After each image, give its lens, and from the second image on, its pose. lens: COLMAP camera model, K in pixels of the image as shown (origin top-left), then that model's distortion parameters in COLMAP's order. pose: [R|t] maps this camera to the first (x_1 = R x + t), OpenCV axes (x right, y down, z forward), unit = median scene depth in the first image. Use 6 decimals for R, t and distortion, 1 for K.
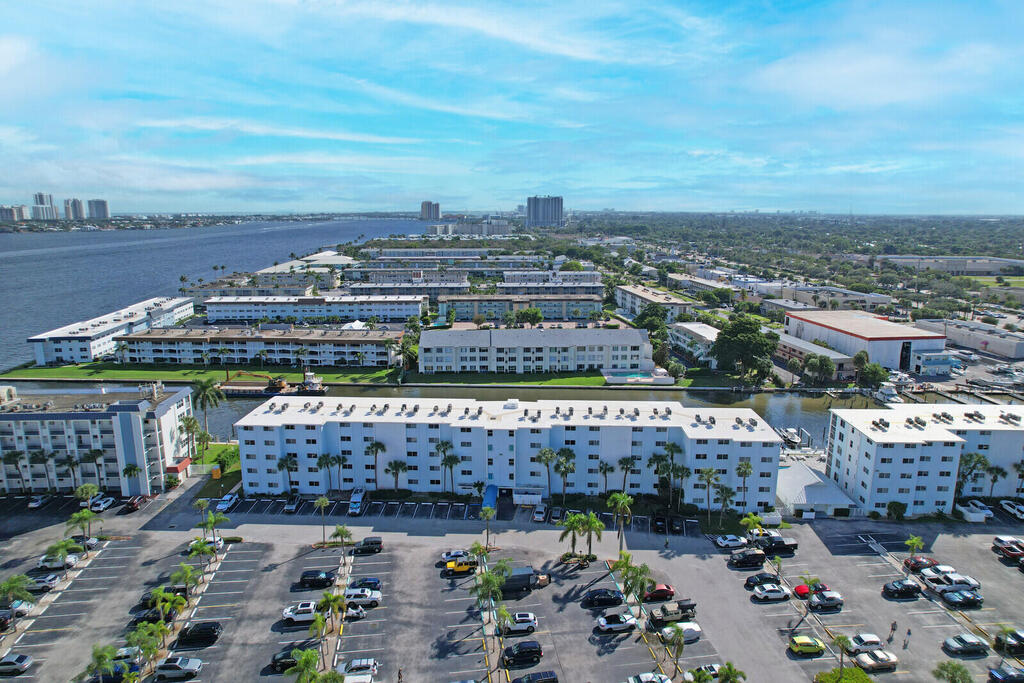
lens RADIAL K [[645.2, 0, 522.9], [0, 645.2, 333.4], [0, 0, 1]] dist [-0.065525, 0.059371]
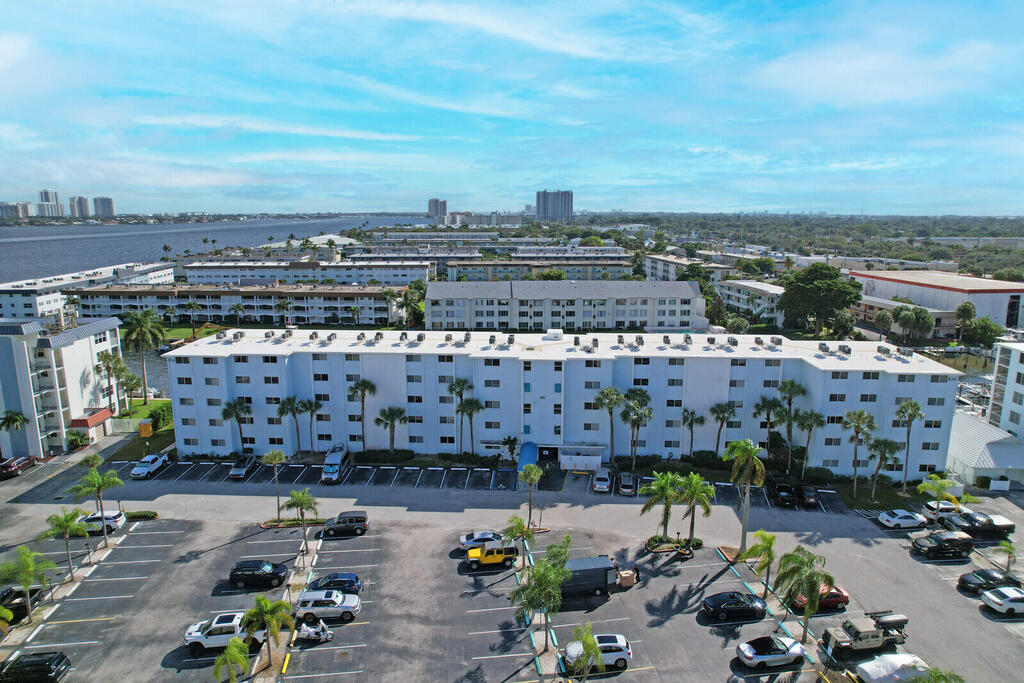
lens RADIAL K [[645.2, 0, 525.1], [0, 645.2, 334.1], [0, 0, 1]] dist [-0.065525, 0.059371]
pose [[0.999973, 0.001890, -0.007056, -0.047248], [-0.001908, 0.999995, -0.002496, 0.119155], [0.007051, 0.002509, 0.999972, 0.299132]]
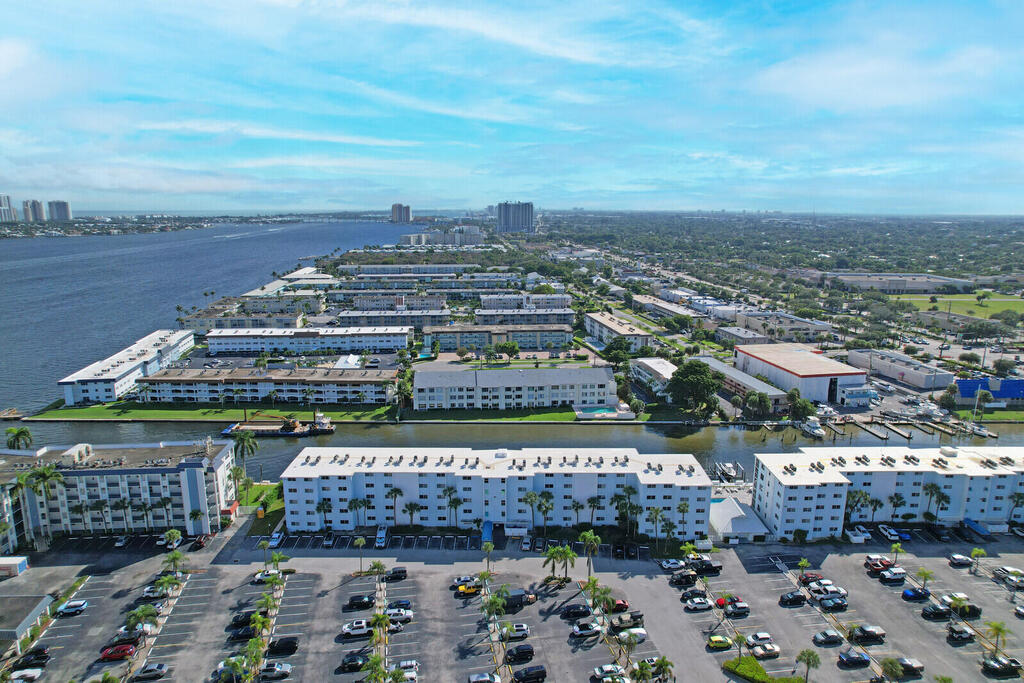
lens RADIAL K [[645.2, 0, 521.1], [0, 645.2, 336.7], [0, 0, 1]] dist [-0.065525, 0.059371]
pose [[0.999034, -0.007031, 0.043384, -0.034841], [0.006667, 0.999941, 0.008521, -0.135180], [-0.043441, -0.008224, 0.999022, -0.258594]]
